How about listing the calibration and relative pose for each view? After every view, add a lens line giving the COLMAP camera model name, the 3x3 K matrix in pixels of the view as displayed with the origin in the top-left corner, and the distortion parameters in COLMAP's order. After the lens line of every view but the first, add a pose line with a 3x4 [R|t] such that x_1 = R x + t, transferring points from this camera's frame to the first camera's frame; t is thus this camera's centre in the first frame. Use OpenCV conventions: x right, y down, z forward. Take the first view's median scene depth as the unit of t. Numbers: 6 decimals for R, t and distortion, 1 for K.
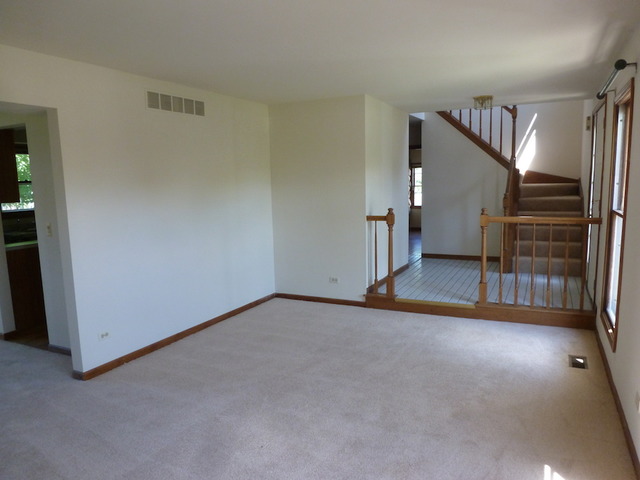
lens RADIAL K [[461.3, 0, 322.0], [0, 461.3, 239.8], [0, 0, 1]] dist [-0.043176, 0.003340]
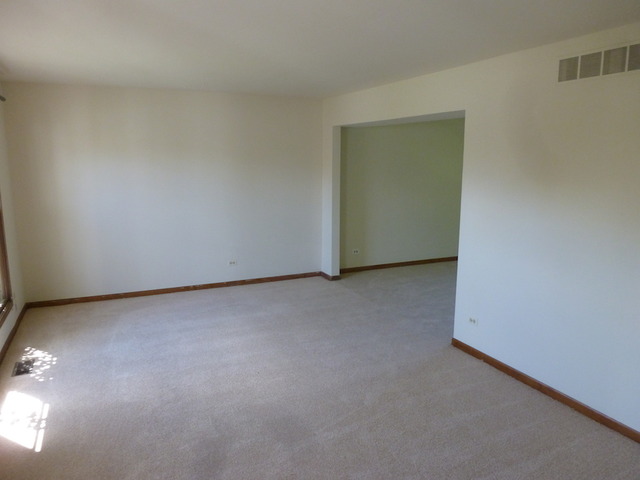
lens RADIAL K [[461.3, 0, 321.2], [0, 461.3, 240.8], [0, 0, 1]] dist [-0.043176, 0.003340]
pose [[-0.623167, 0.154624, -0.766651, 0.442416], [-0.094101, 0.958316, 0.269769, -0.186026], [0.776407, 0.240254, -0.582641, 1.094011]]
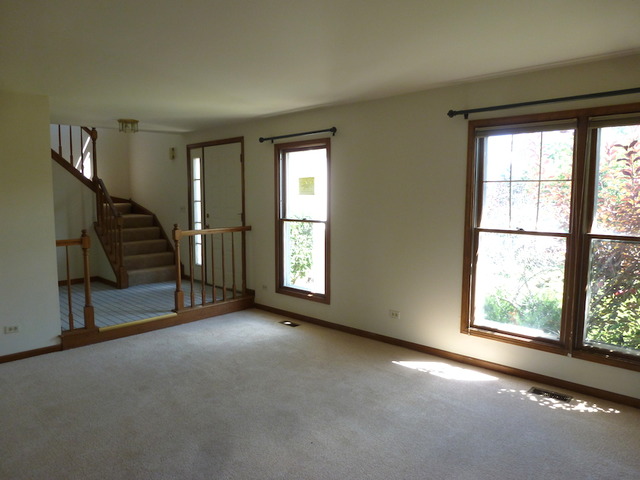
lens RADIAL K [[461.3, 0, 319.5], [0, 461.3, 239.9], [0, 0, 1]] dist [-0.043176, 0.003340]
pose [[0.310840, -0.071448, 0.947773, -0.658211], [0.118565, 0.992296, 0.035919, -0.032603], [-0.943038, 0.101207, 0.316917, 0.352776]]
